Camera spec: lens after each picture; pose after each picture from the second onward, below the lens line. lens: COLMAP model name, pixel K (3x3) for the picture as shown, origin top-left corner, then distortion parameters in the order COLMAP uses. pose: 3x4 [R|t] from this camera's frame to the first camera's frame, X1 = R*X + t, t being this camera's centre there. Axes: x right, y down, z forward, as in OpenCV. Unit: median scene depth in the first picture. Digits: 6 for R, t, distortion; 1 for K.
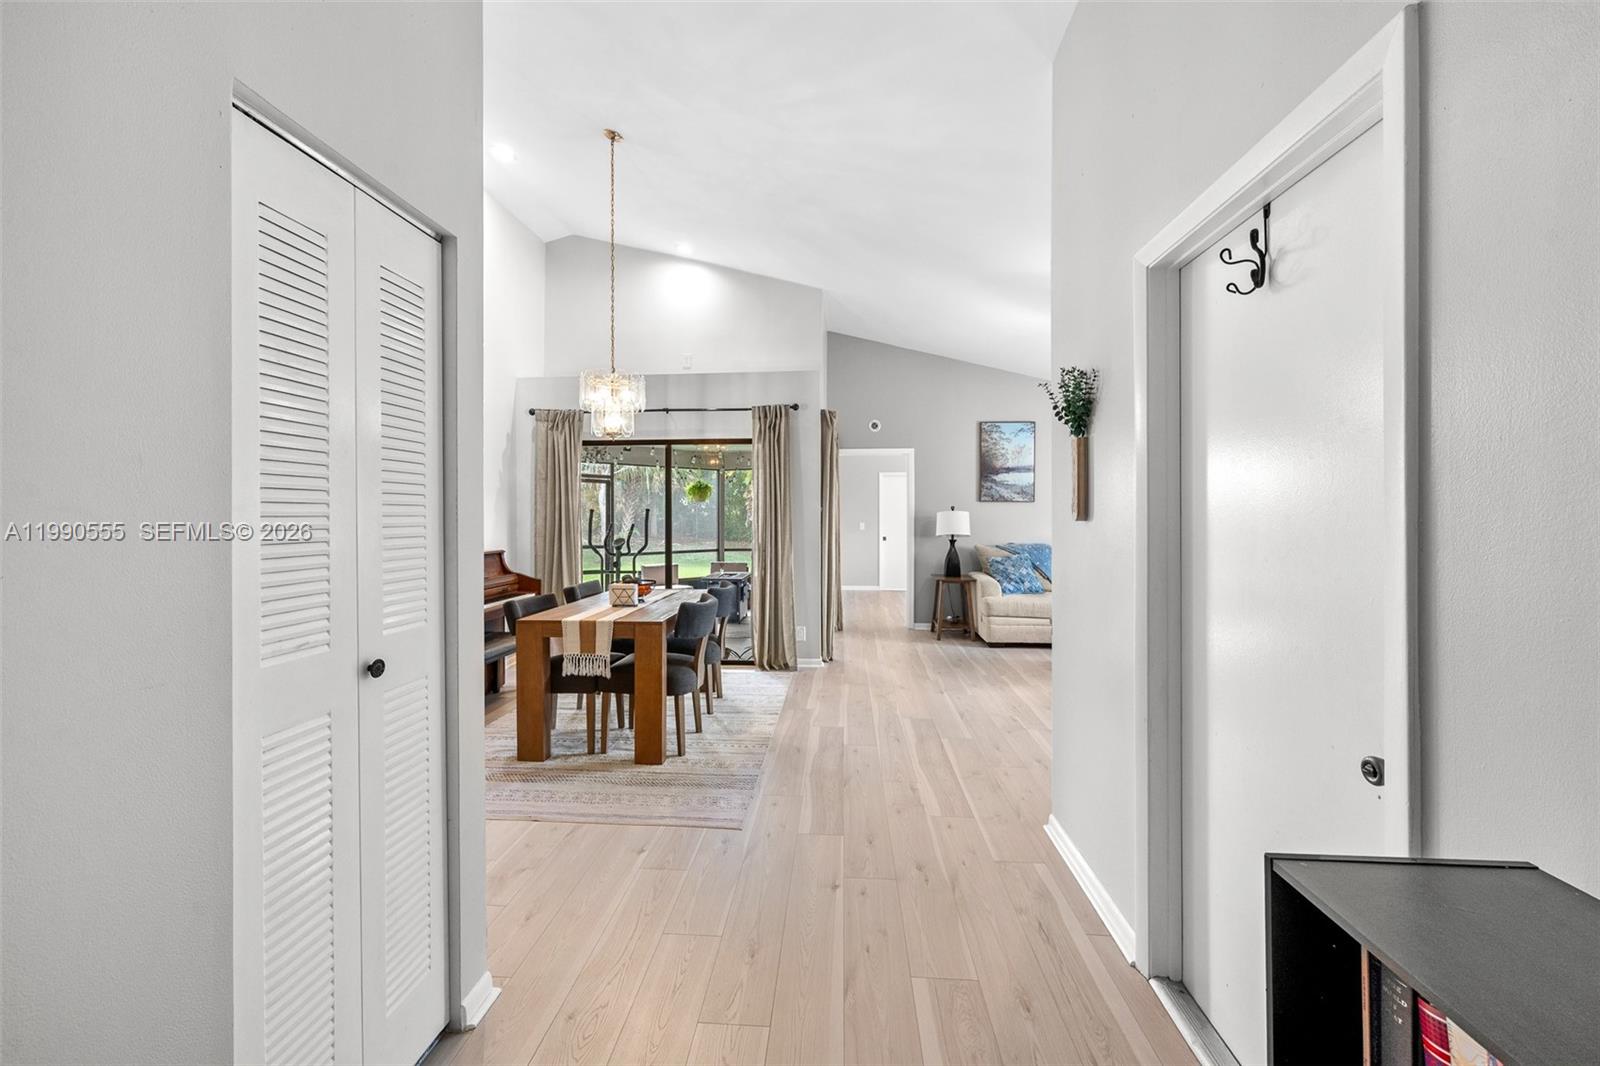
lens RADIAL K [[686.4, 0, 742.4], [0, 686.4, 511.0], [0, 0, 1]] dist [0.001291, 0.000700]
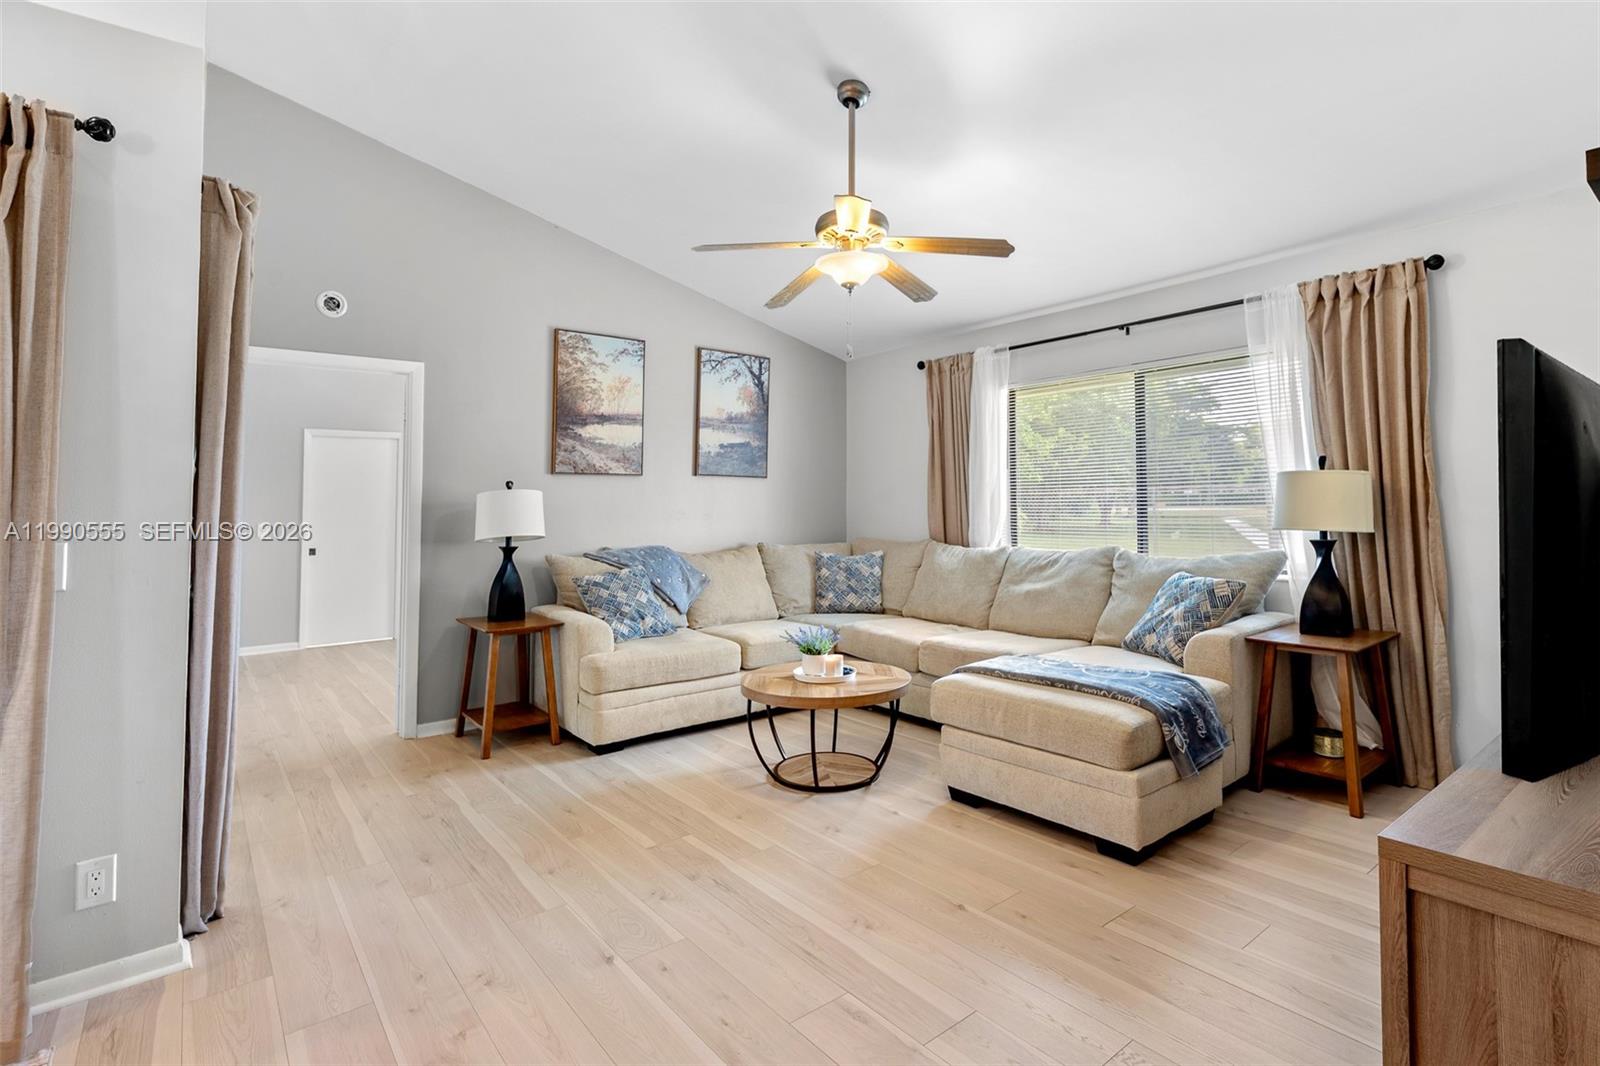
lens RADIAL K [[799.1, 0, 828.6], [0, 799.1, 468.2], [0, 0, 1]] dist [-0.000452, 0.000399]
pose [[0.681994, 0.027793, 0.730830, 0.041860], [0.012220, 0.998705, -0.049383, 0.019364], [-0.731256, 0.042610, 0.680771, 0.513192]]
